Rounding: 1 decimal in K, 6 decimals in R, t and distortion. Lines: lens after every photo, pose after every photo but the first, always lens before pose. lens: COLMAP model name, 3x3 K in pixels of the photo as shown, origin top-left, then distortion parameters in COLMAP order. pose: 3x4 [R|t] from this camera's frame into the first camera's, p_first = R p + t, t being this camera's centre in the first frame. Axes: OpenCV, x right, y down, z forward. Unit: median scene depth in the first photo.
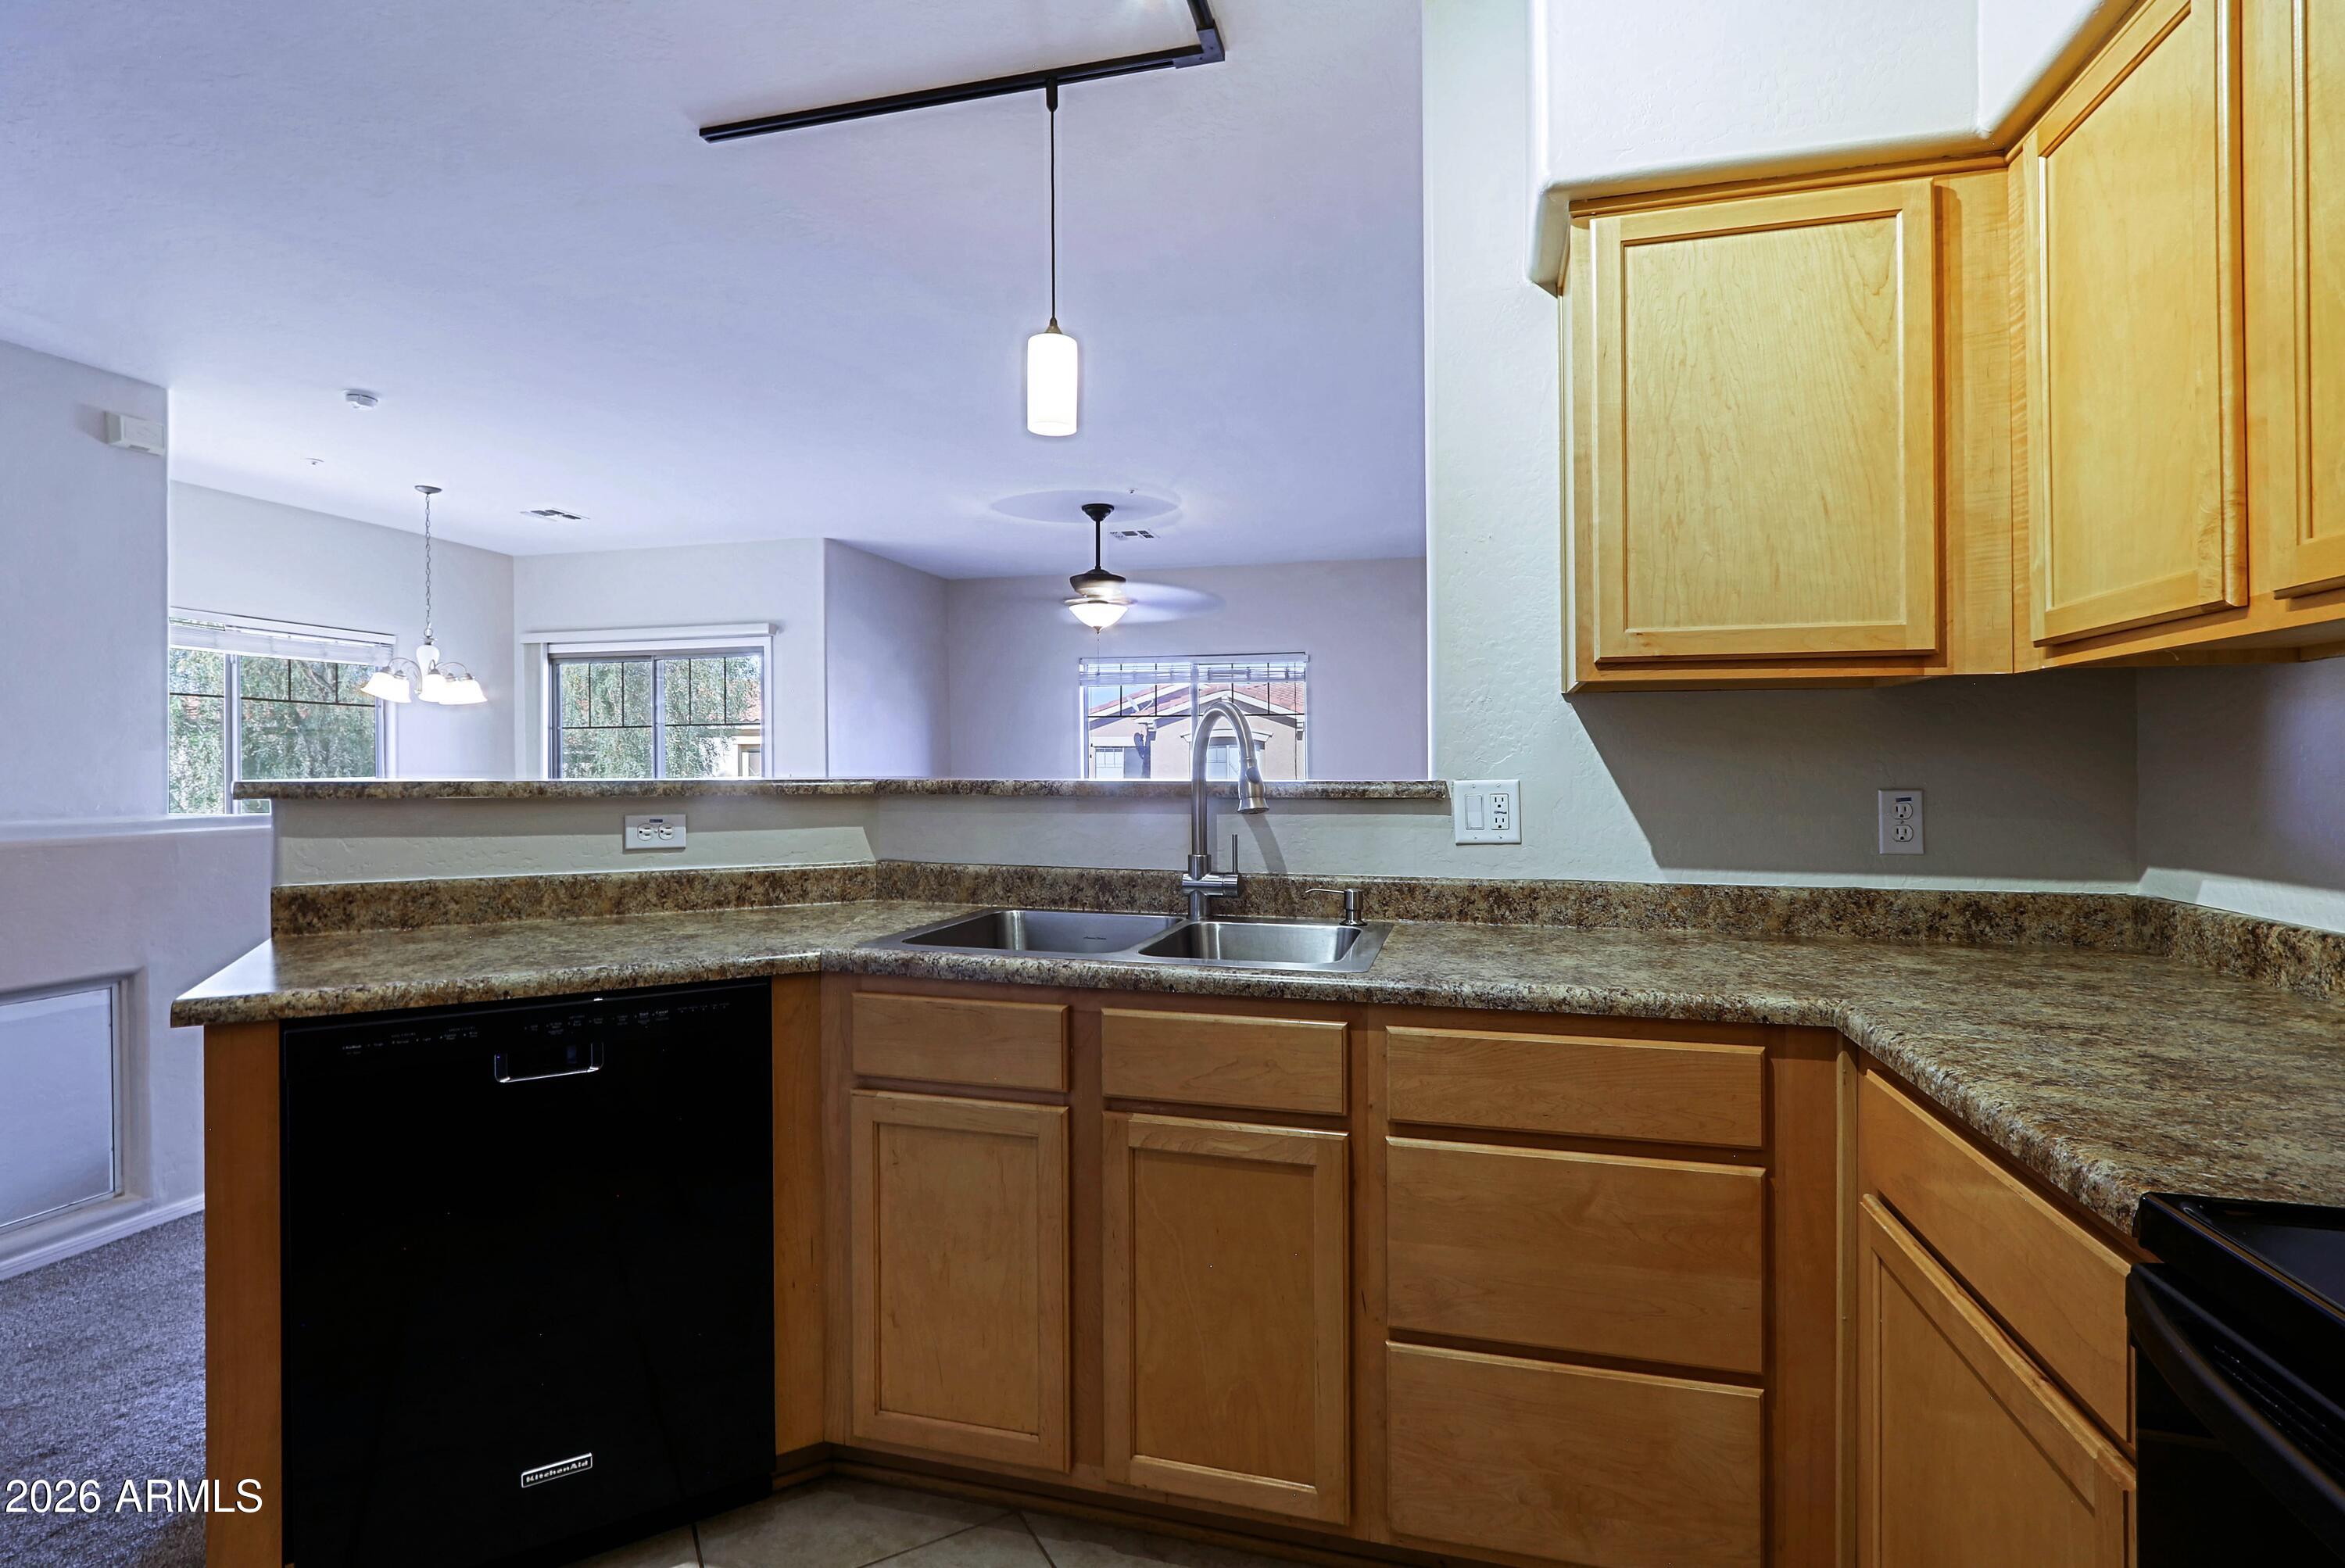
lens RADIAL K [[1099.8, 0, 1150.0], [0, 1099.8, 785.4], [0, 0, 1]] dist [-0.011086, -0.001243]
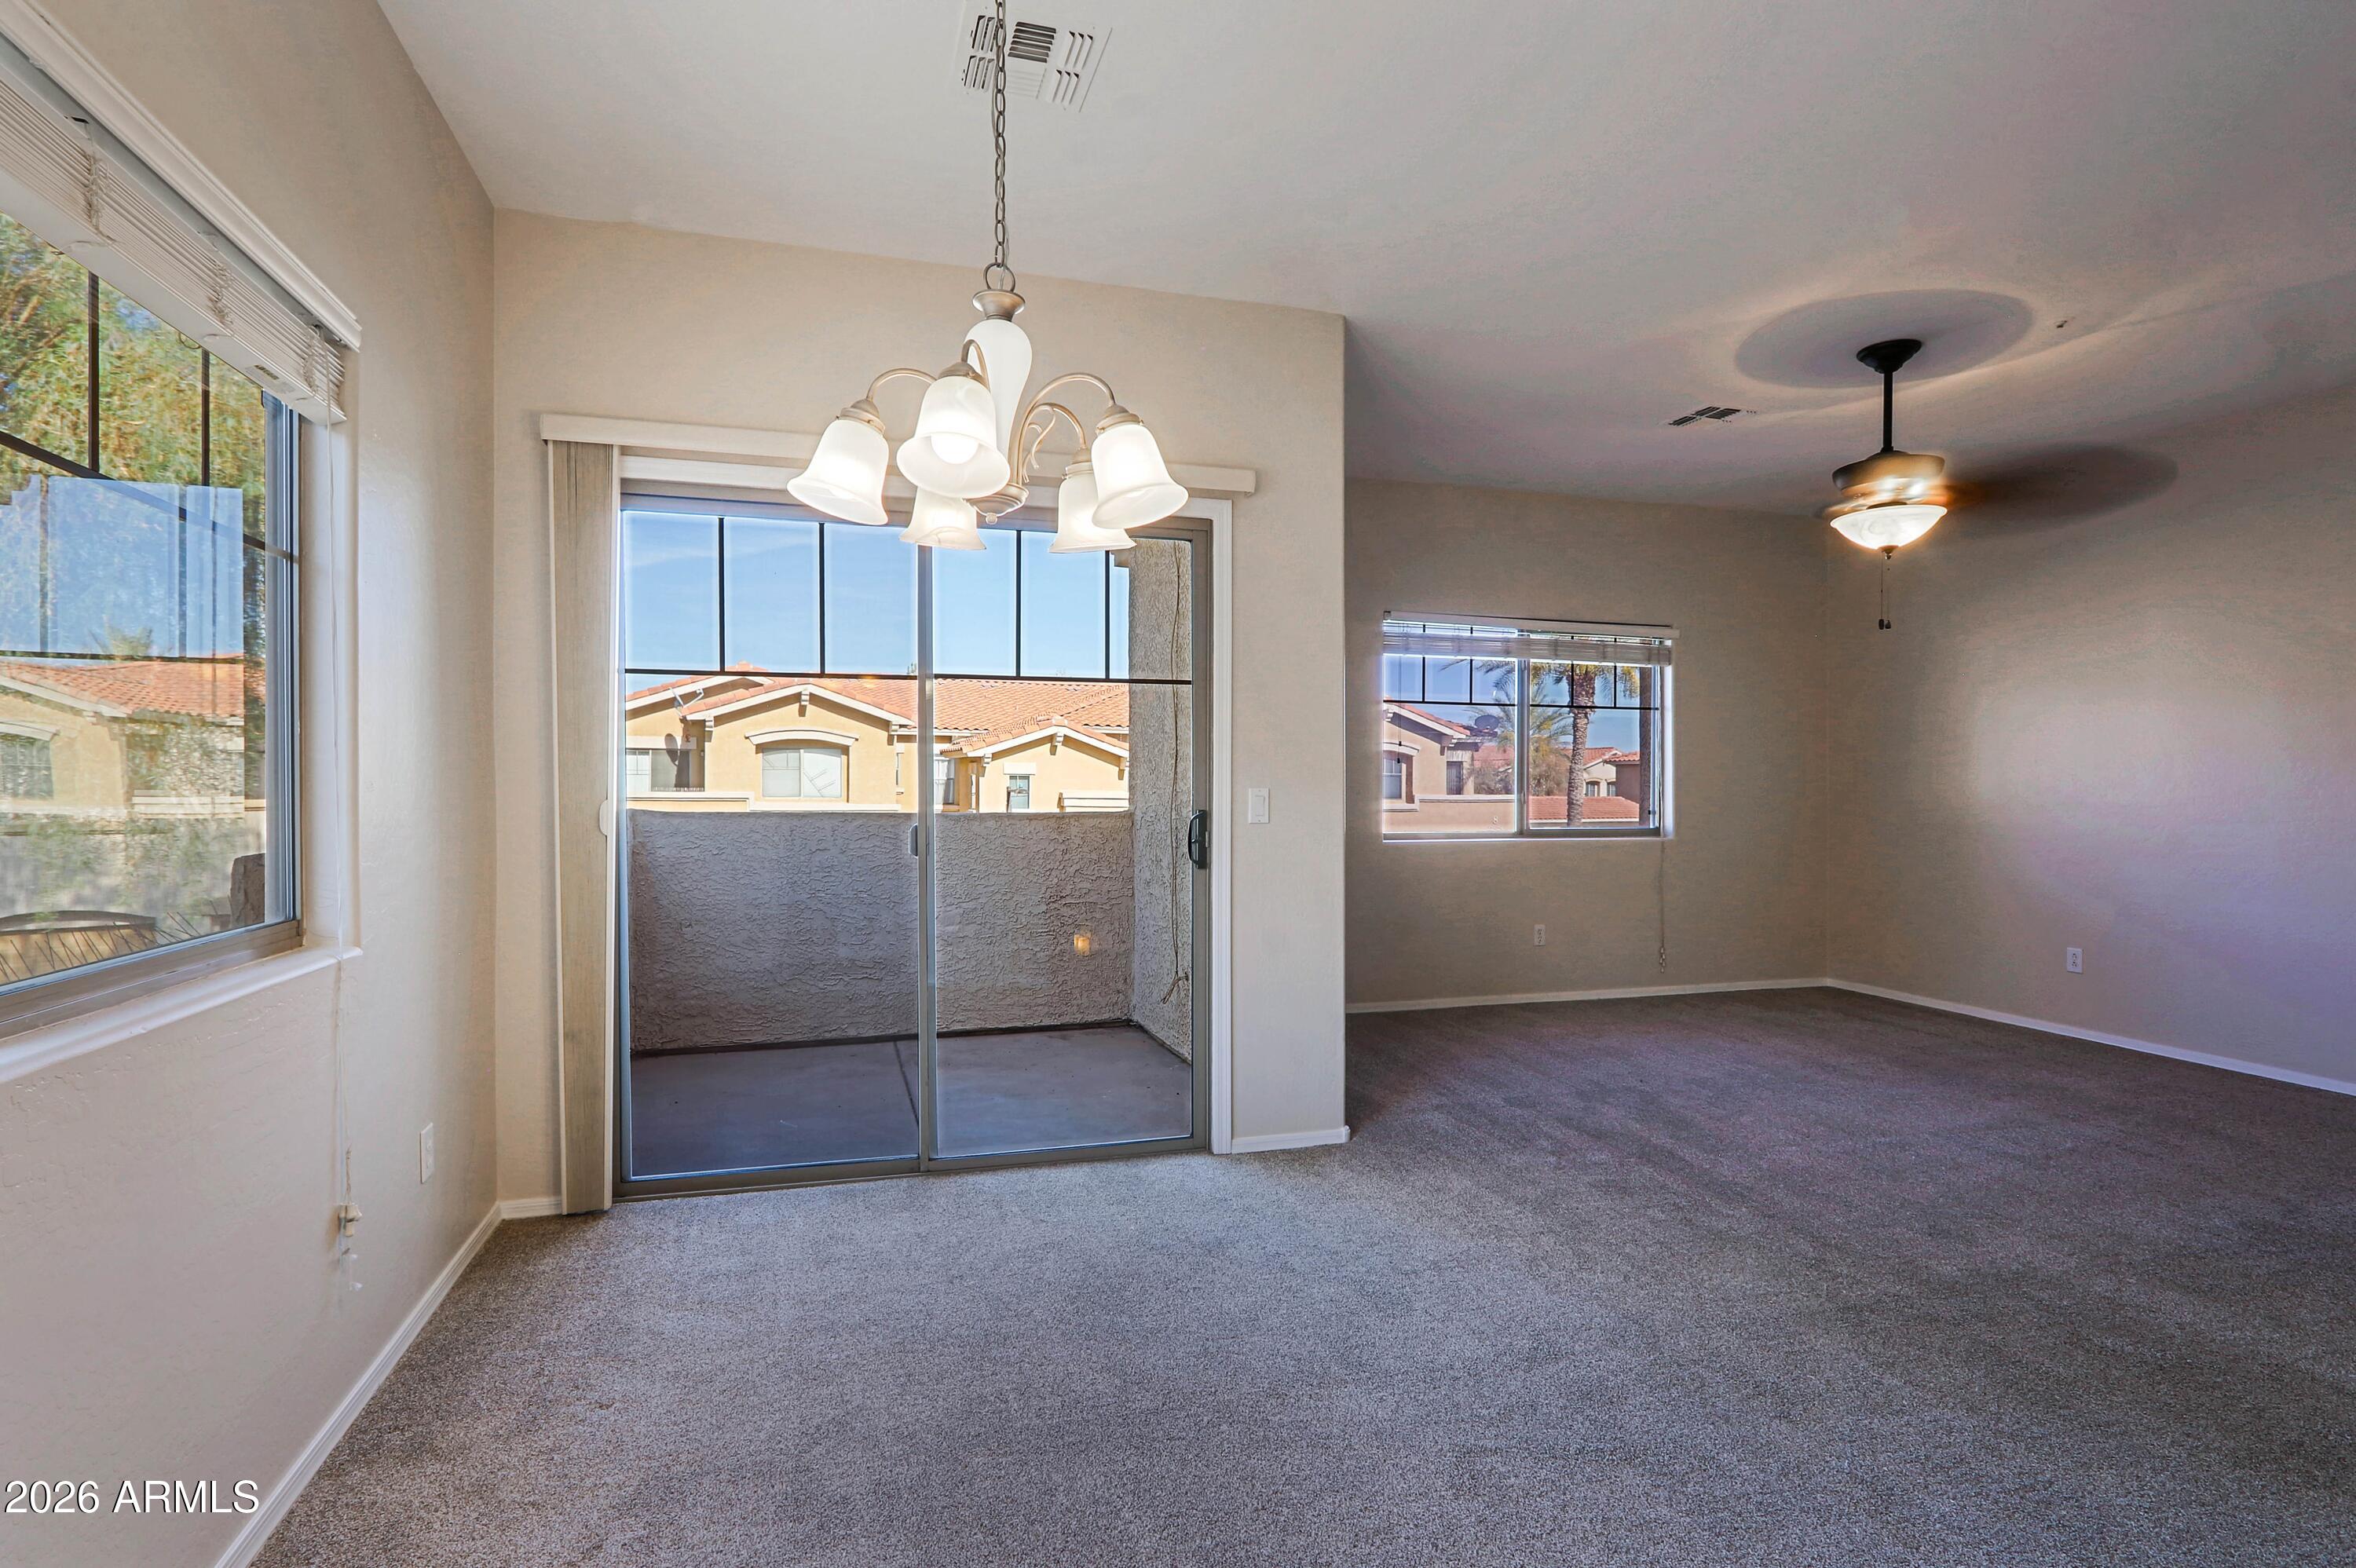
lens RADIAL K [[1104.9, 0, 1132.7], [0, 1104.9, 800.2], [0, 0, 1]] dist [-0.011086, -0.001243]
pose [[0.860451, -0.004617, 0.509512, -0.617245], [0.002052, 0.999982, 0.005596, -0.007595], [-0.509529, -0.003770, 0.860445, 0.595730]]
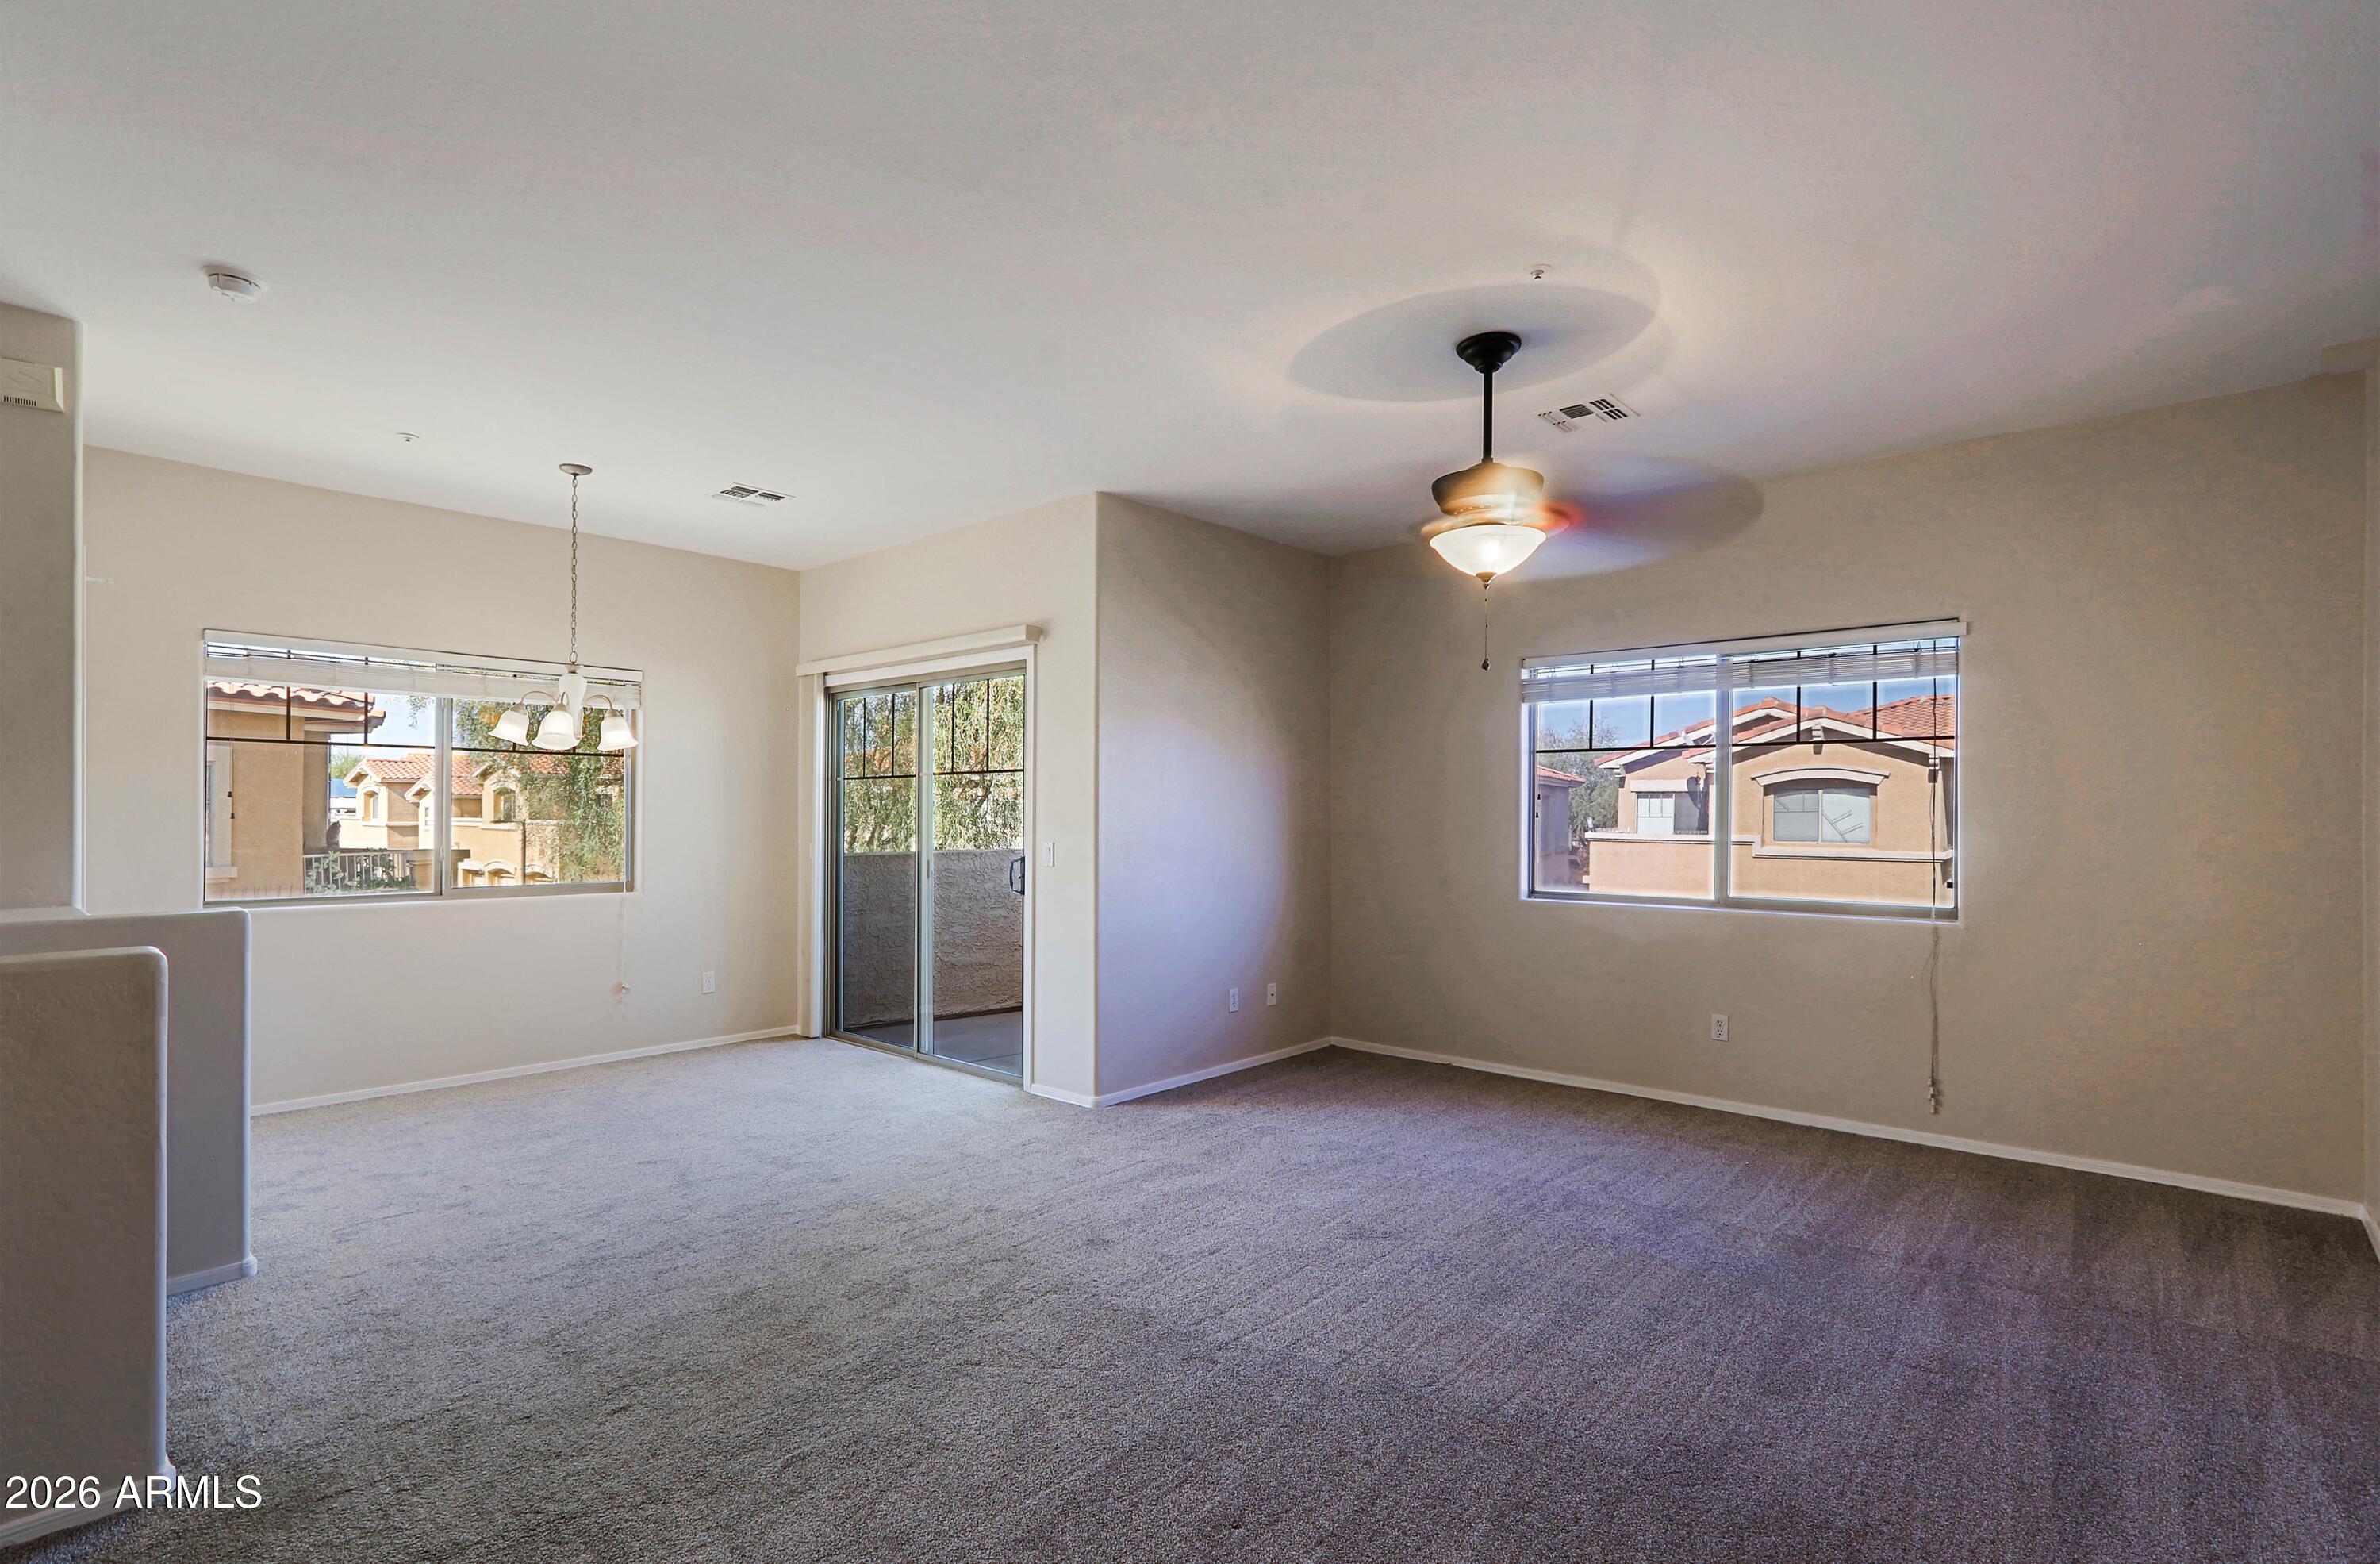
lens RADIAL K [[1116.4, 0, 1154.1], [0, 1116.4, 834.3], [0, 0, 1]] dist [-0.011086, -0.001243]
pose [[0.890036, 0.010950, -0.455759, 0.047294], [-0.009919, 0.999940, 0.004654, -0.018639], [0.455783, 0.000379, 0.890091, 0.394930]]
